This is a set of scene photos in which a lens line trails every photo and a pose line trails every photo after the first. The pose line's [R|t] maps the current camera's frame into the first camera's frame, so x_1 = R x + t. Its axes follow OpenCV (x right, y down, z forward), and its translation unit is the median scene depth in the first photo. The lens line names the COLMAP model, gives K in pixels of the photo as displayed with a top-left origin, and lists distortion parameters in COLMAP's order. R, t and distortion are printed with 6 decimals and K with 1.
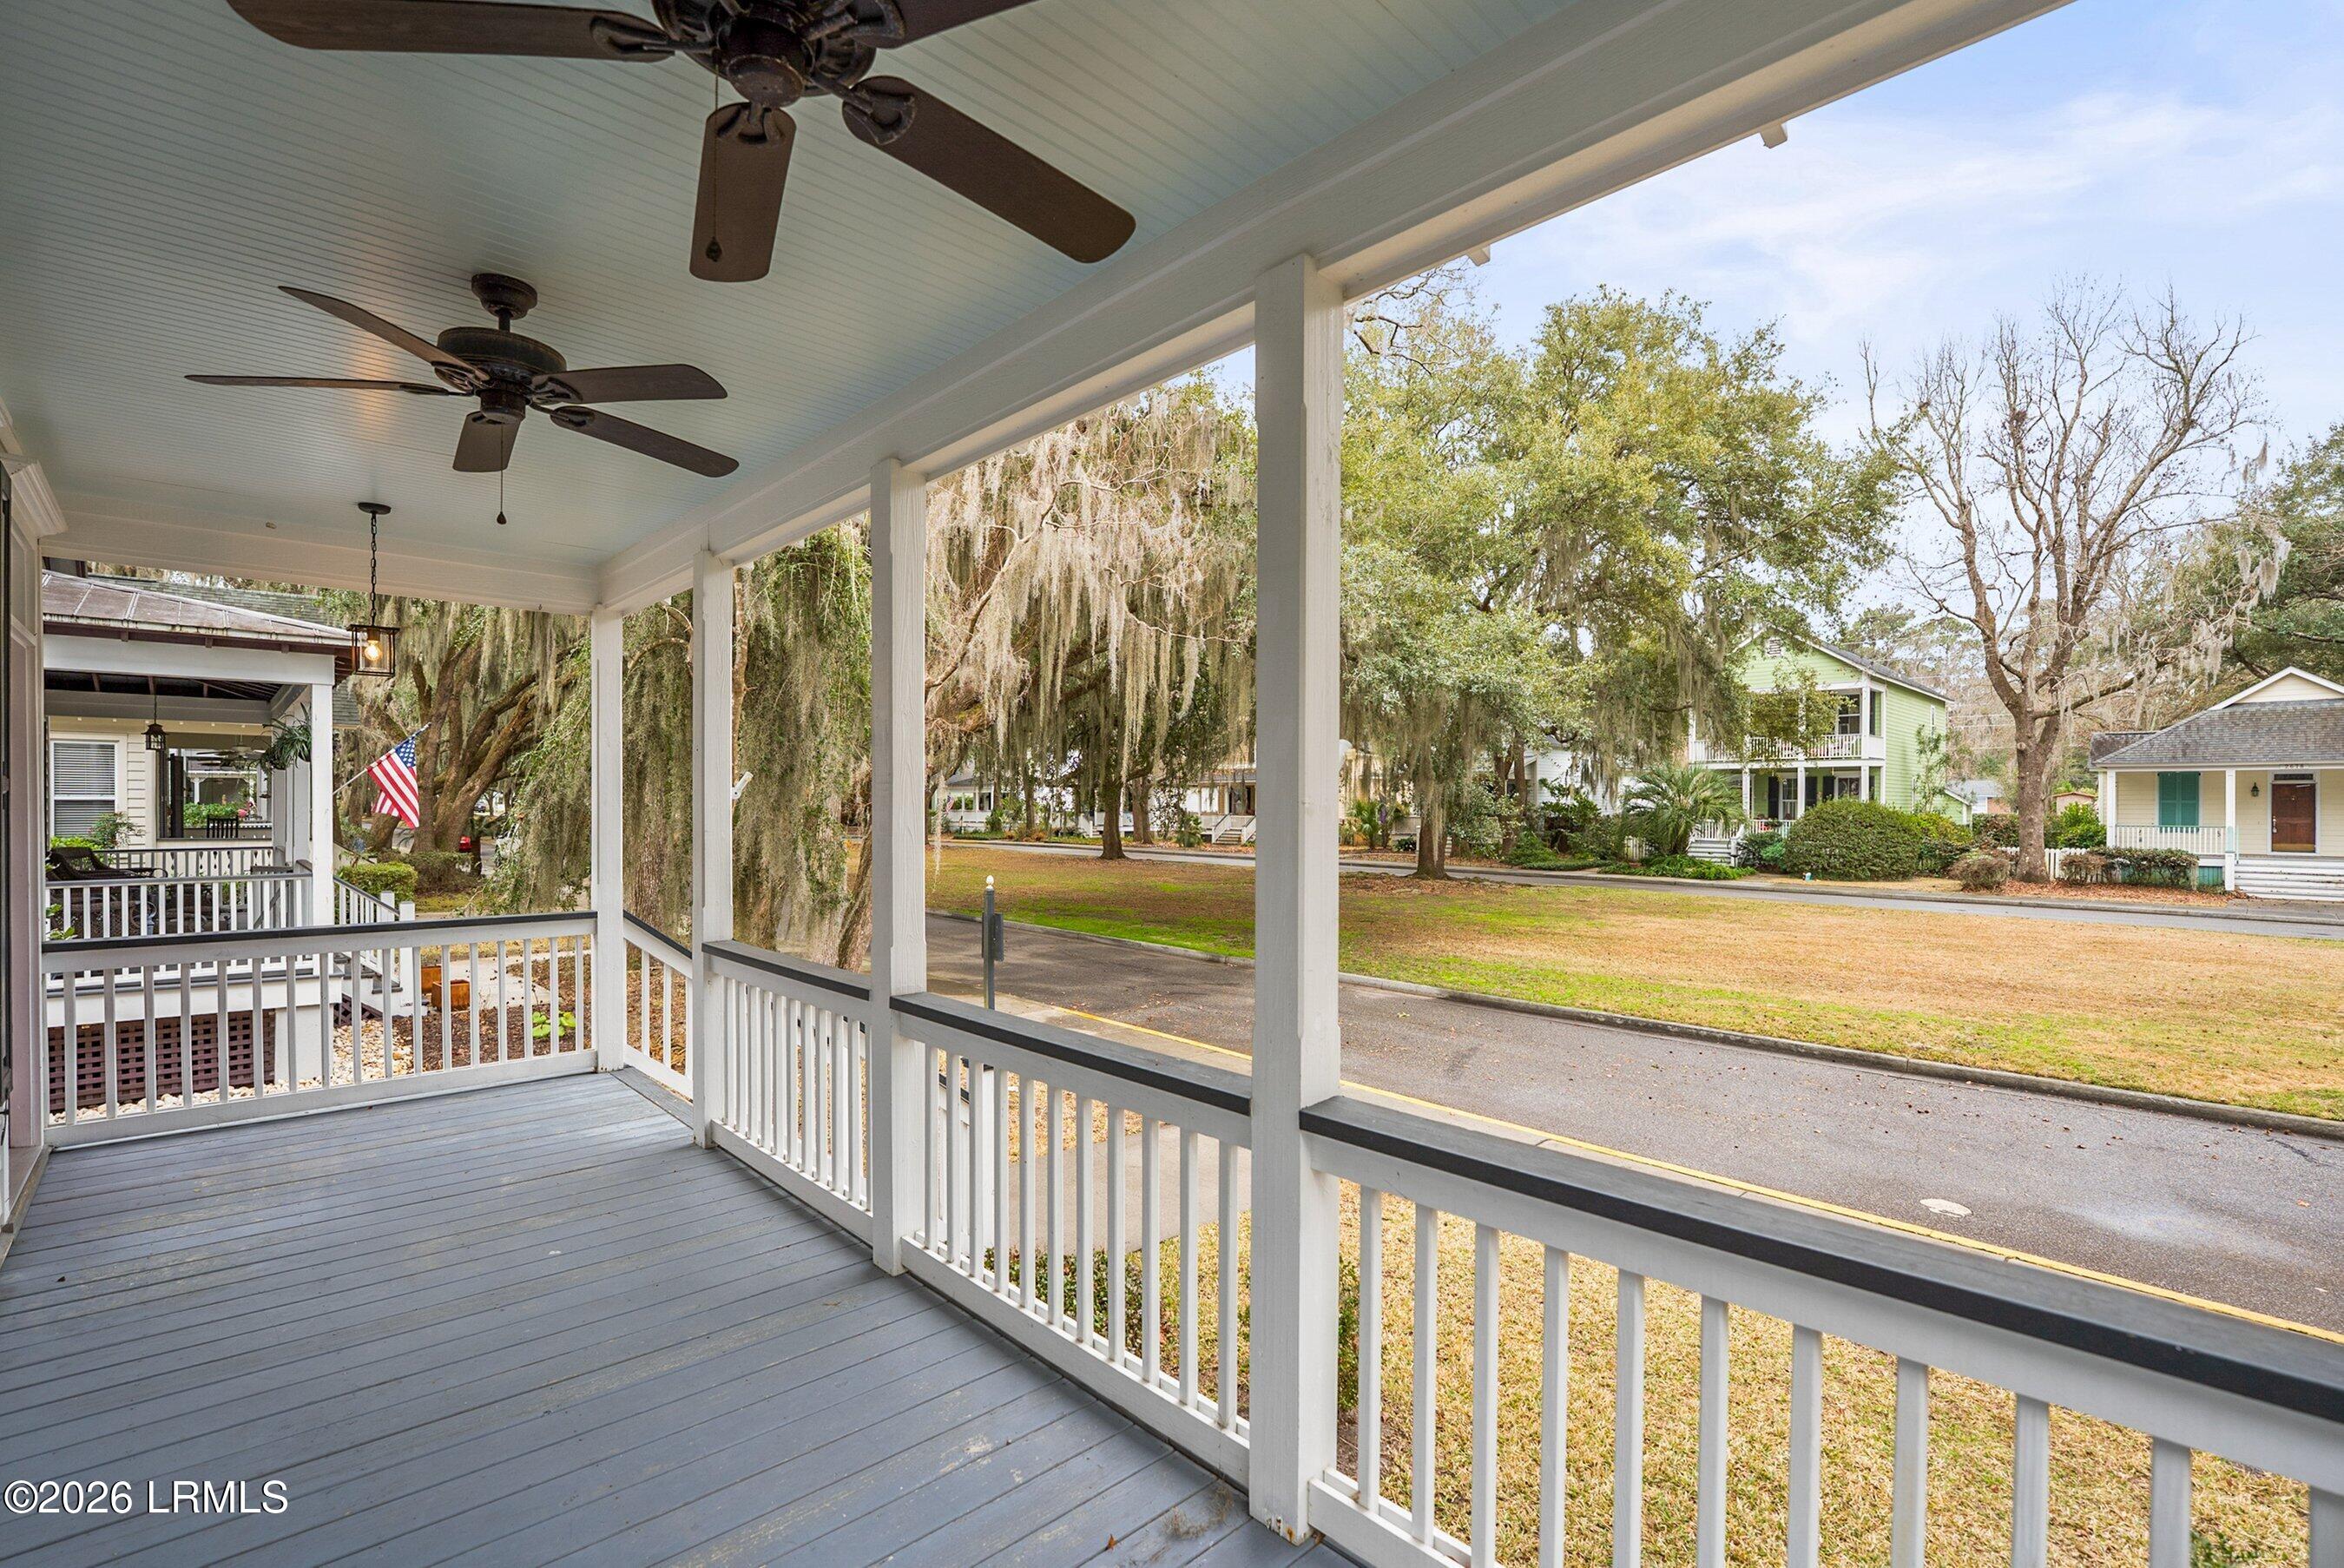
lens RADIAL K [[1053.1, 0, 1169.5], [0, 1053.1, 813.5], [0, 0, 1]] dist [0.002490, 0.000128]
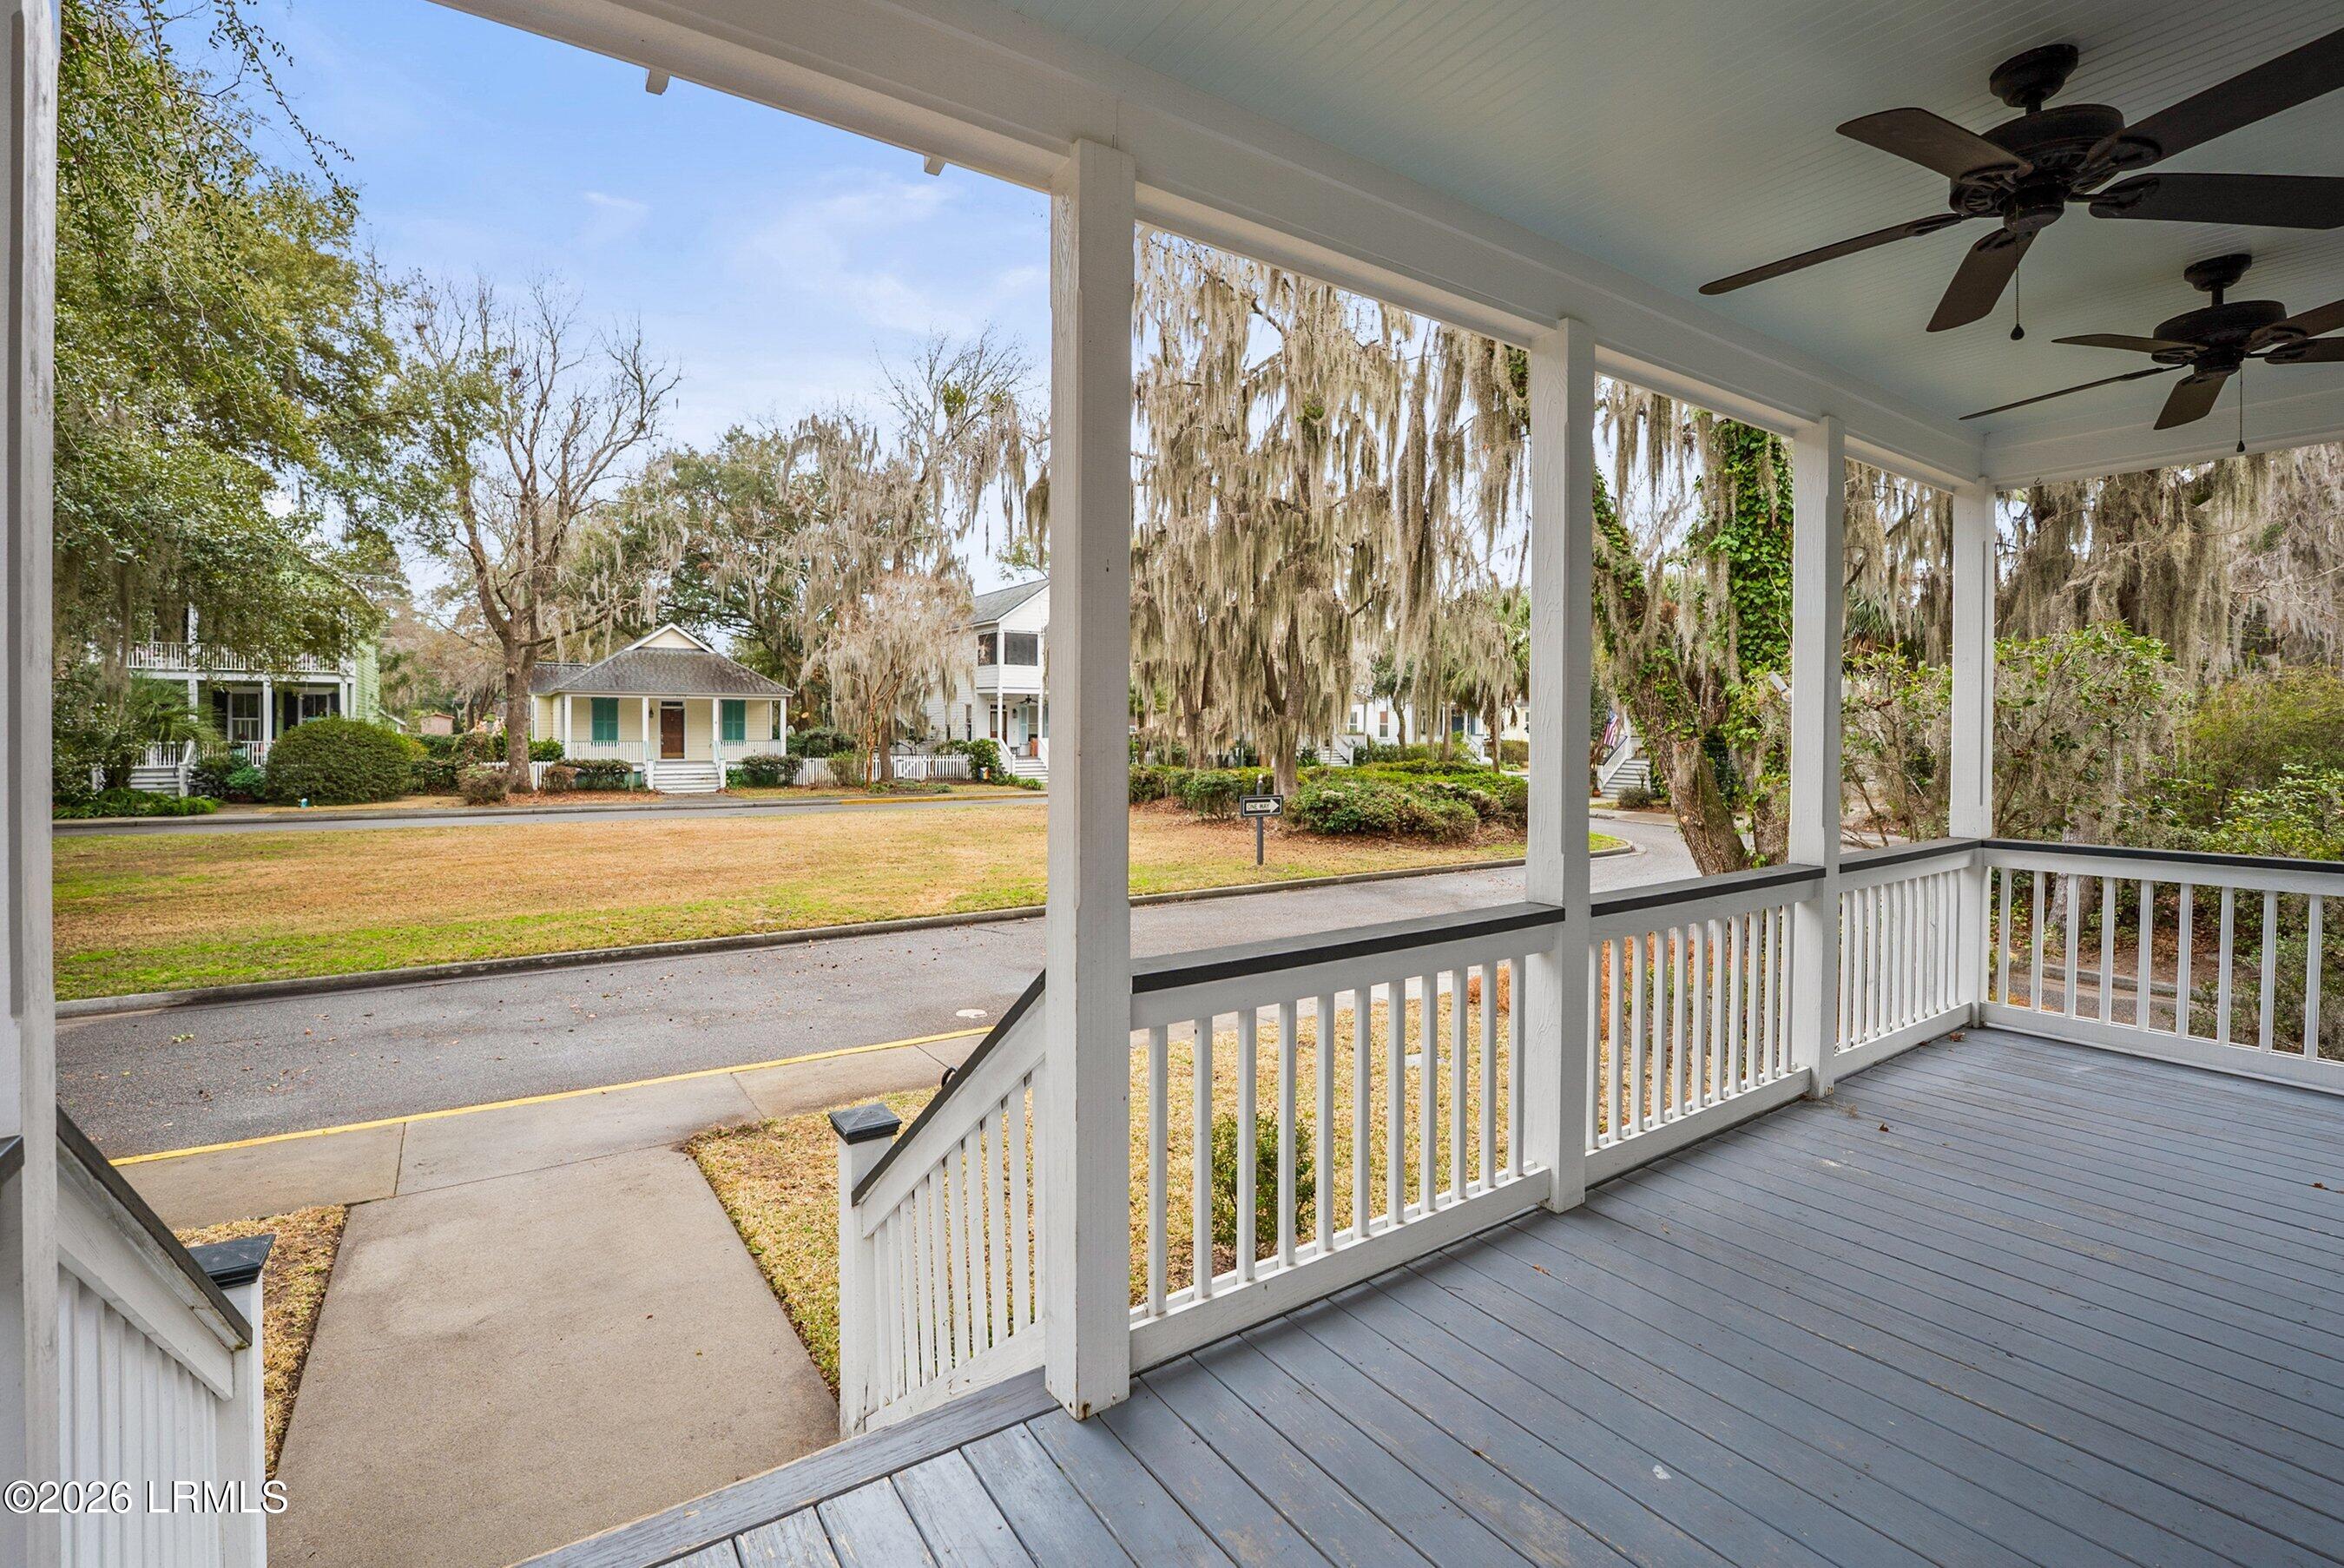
lens RADIAL K [[1020.9, 0, 1170.7], [0, 1020.9, 749.3], [0, 0, 1]] dist [-0.000844, 0.000000]
pose [[0.162359, -0.021430, 0.986499, -0.139570], [0.007979, 0.999760, 0.020405, 0.002348], [-0.986699, 0.004558, 0.162491, 0.141447]]
